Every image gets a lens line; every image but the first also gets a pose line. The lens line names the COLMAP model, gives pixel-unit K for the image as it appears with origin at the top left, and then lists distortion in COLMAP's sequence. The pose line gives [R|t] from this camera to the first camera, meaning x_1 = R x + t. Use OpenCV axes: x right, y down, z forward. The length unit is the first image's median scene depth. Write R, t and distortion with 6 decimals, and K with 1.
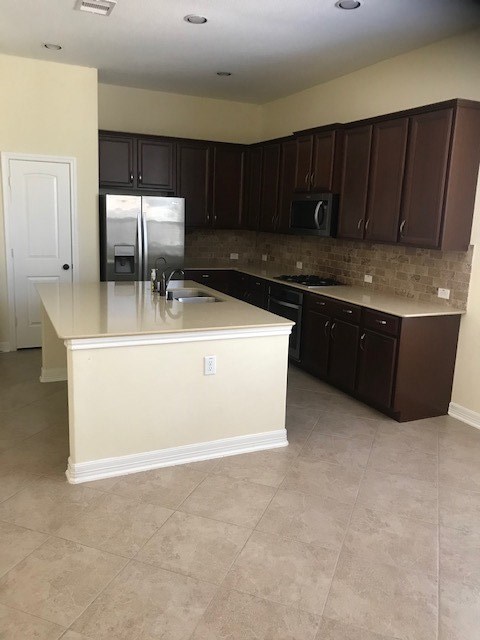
lens RADIAL K [[526.9, 0, 242.4], [0, 526.9, 314.6], [0, 0, 1]] dist [0.028388, -0.031723]
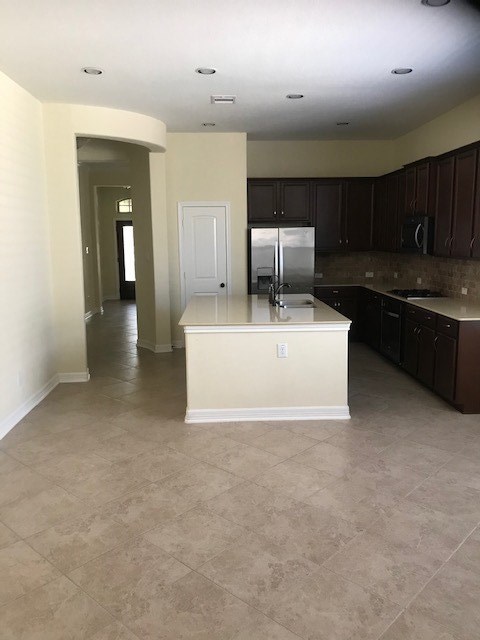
lens RADIAL K [[526.9, 0, 239.5], [0, 526.9, 324.0], [0, 0, 1]] dist [0.028388, -0.031723]
pose [[0.922185, 0.015350, -0.386443, 0.272519], [-0.026891, 0.999339, -0.024477, 0.047664], [0.385812, 0.032964, 0.921988, -0.233446]]
